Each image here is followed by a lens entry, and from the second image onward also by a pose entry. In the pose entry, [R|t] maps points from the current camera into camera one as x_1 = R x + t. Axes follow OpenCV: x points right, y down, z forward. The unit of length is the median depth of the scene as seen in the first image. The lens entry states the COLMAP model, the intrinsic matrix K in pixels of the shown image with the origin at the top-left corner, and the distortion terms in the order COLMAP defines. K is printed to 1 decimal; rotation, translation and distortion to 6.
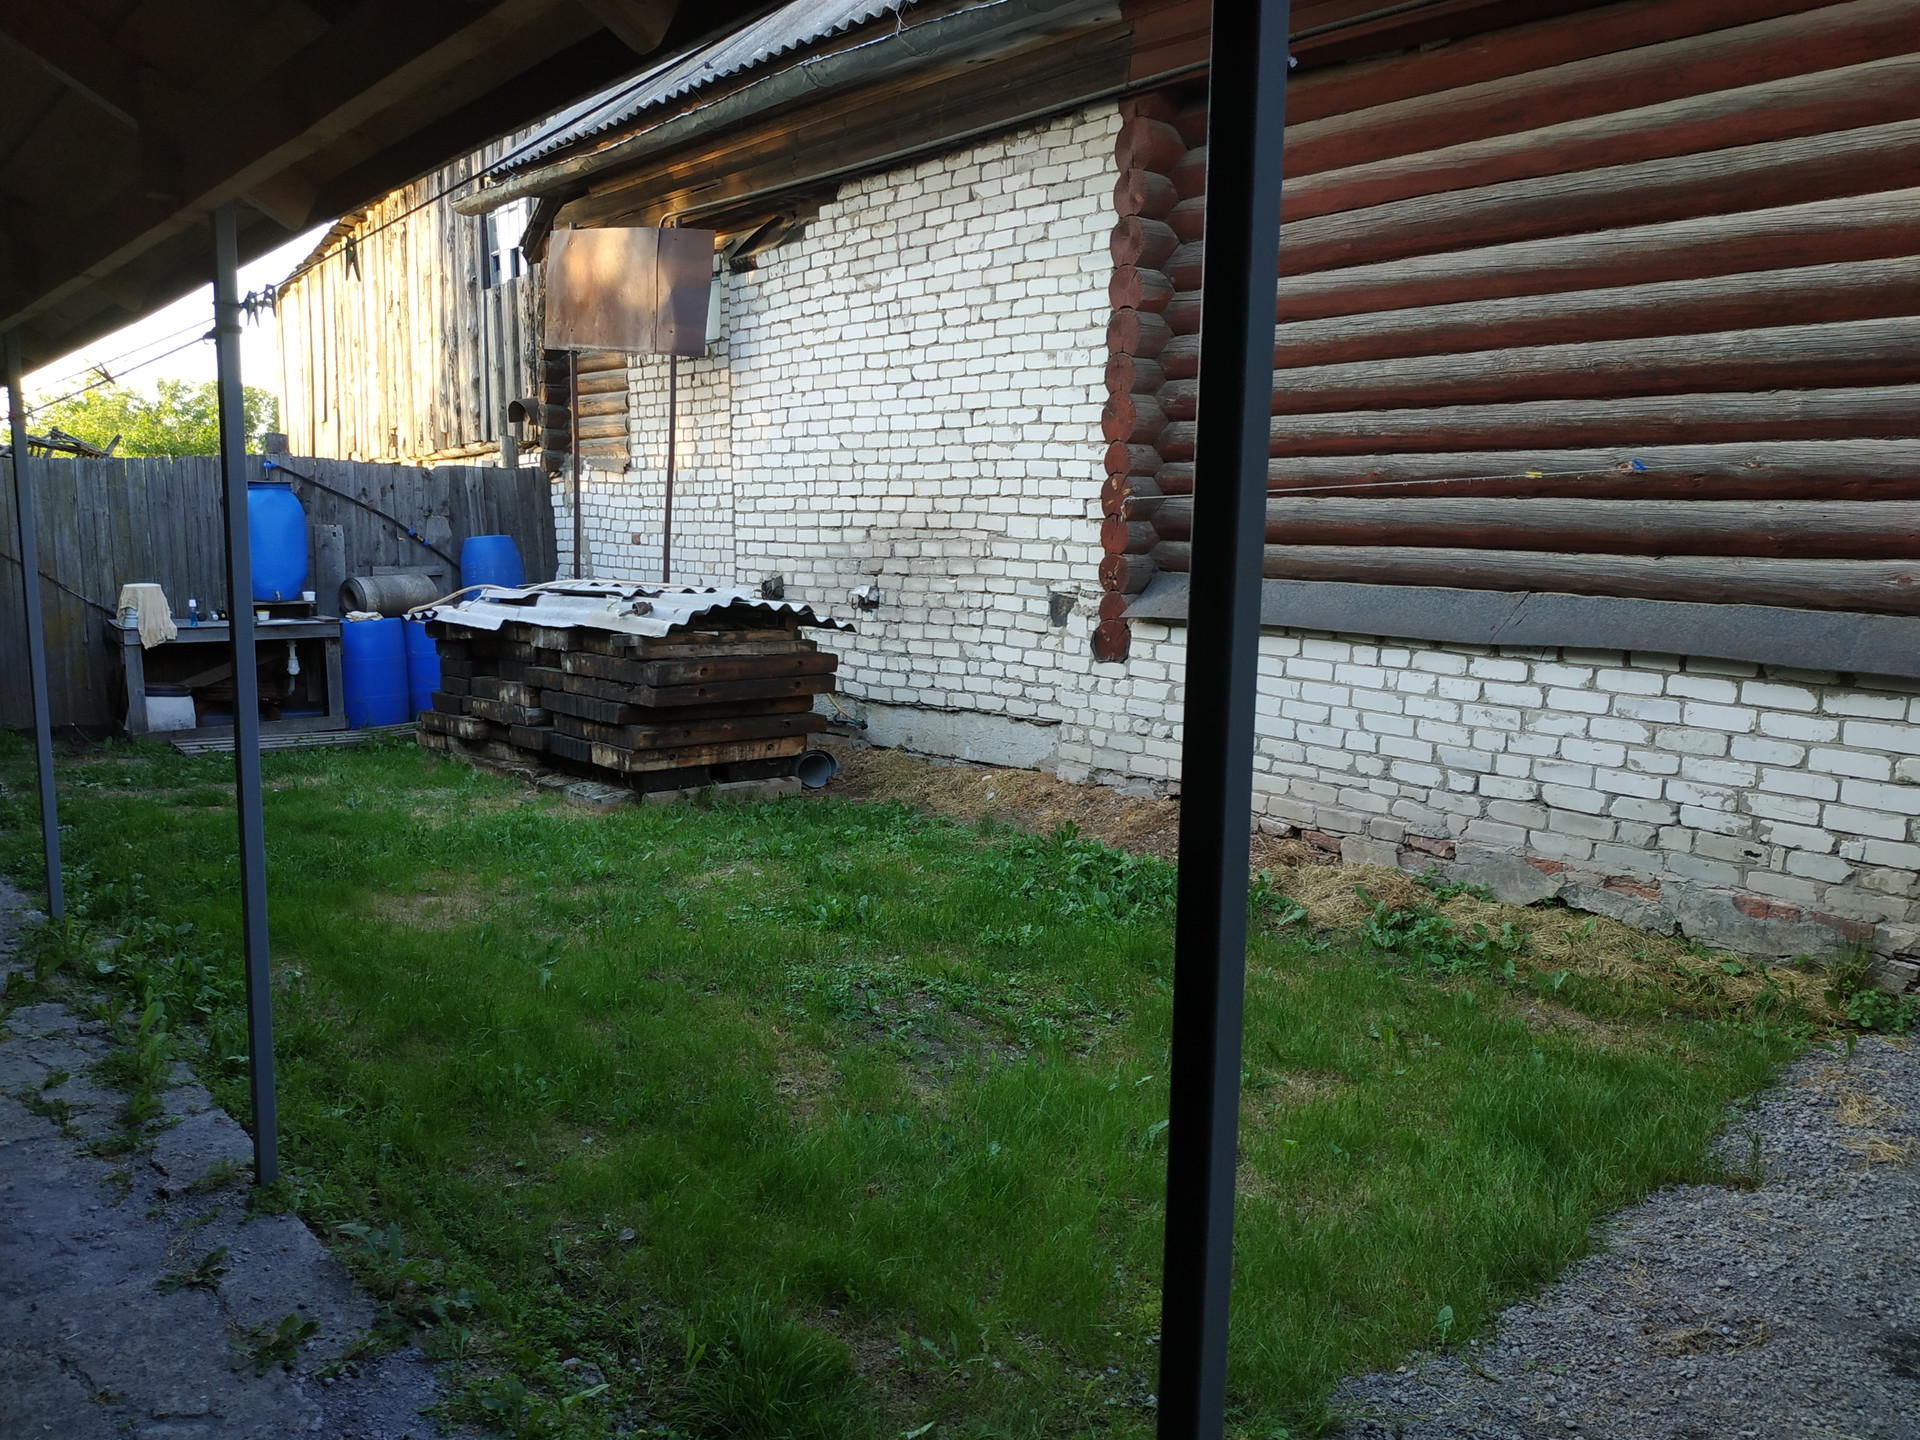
lens RADIAL K [[1396.3, 0, 960.0], [0, 1396.3, 720.0], [0, 0, 1]] dist [0.064367, -0.127914]
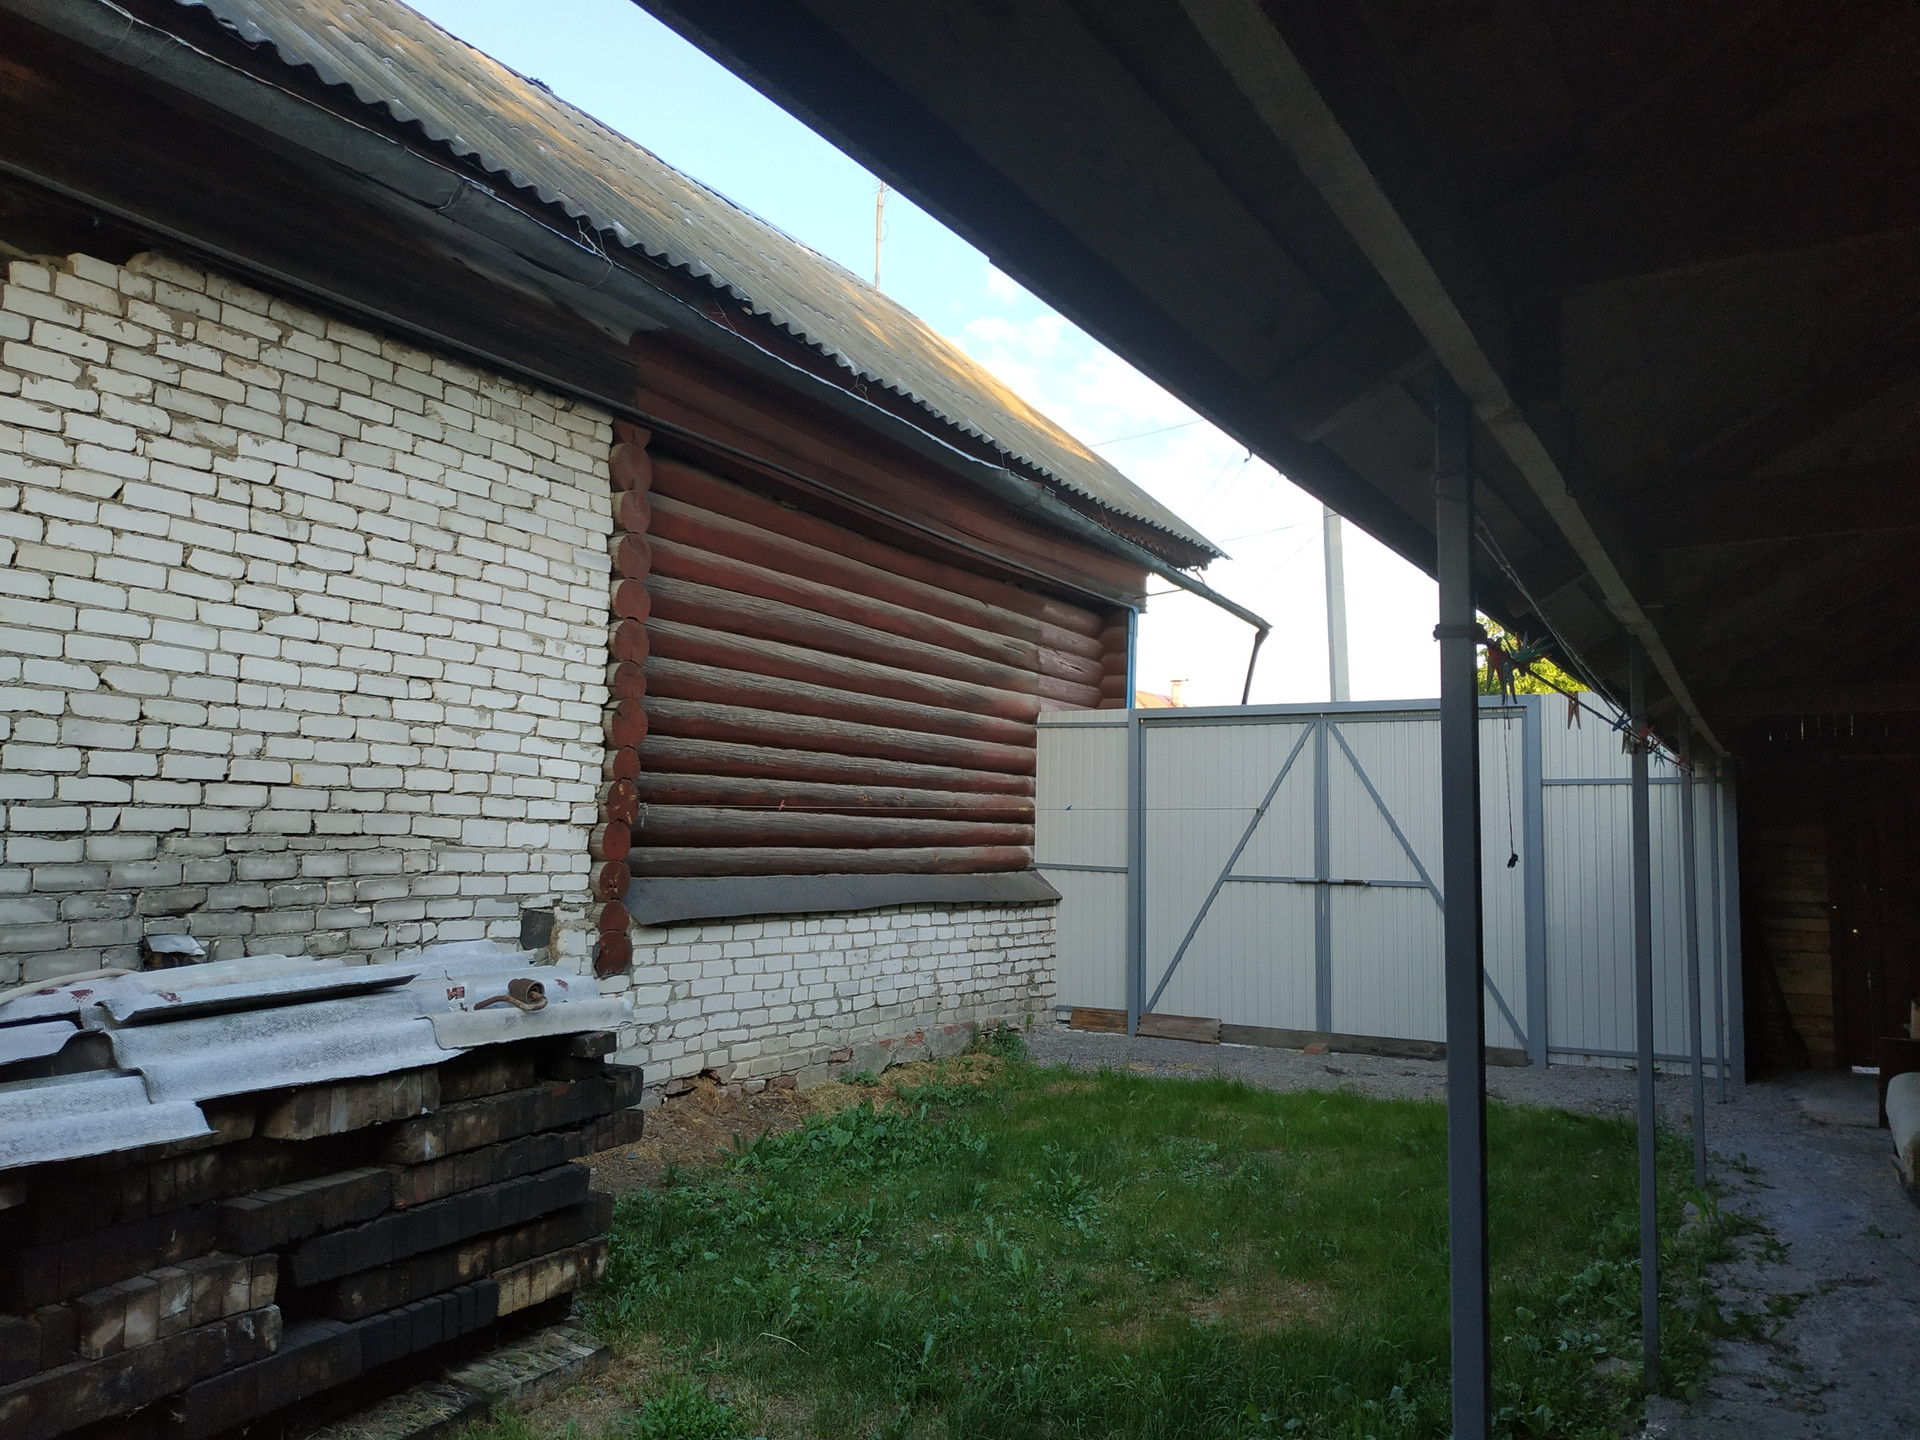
lens RADIAL K [[1326.1, 0, 960.0], [0, 1326.1, 720.0], [0, 0, 1]] dist [0.027583, -0.077635]
pose [[-0.295803, 0.065272, 0.953016, -0.787419], [0.113686, 0.992978, -0.032723, -0.149037], [-0.948460, 0.098665, -0.301146, 0.981669]]
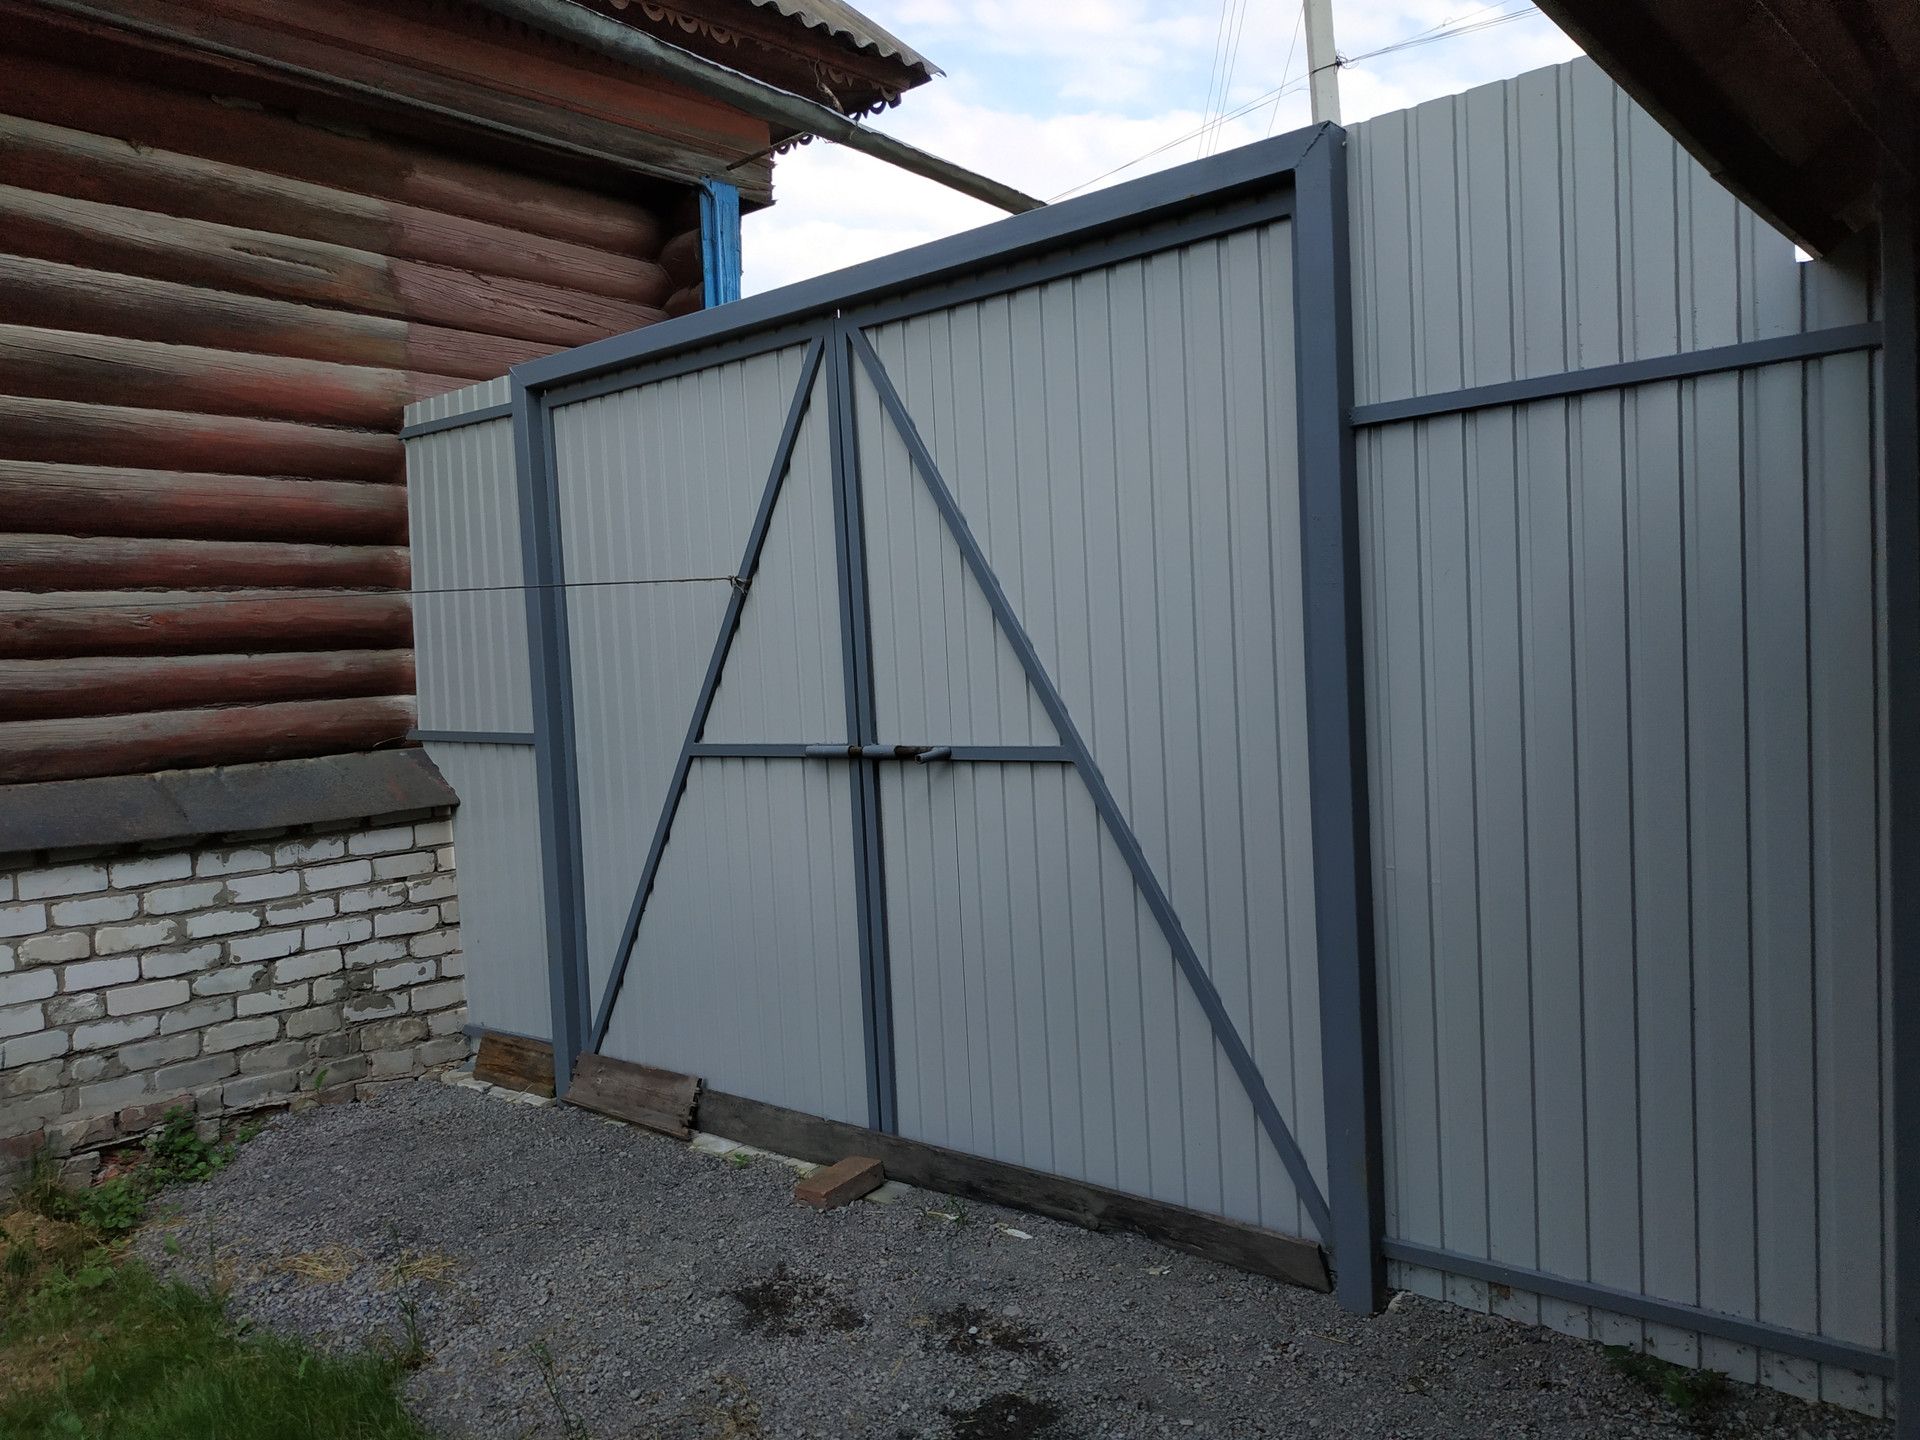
lens RADIAL K [[1396.3, 0, 960.0], [0, 1396.3, 720.0], [0, 0, 1]] dist [0.064367, -0.127914]
pose [[-0.150424, -0.055117, 0.987084, -0.189180], [0.186675, 0.978900, 0.083107, -0.047019], [-0.970837, 0.196765, -0.136961, 0.323627]]
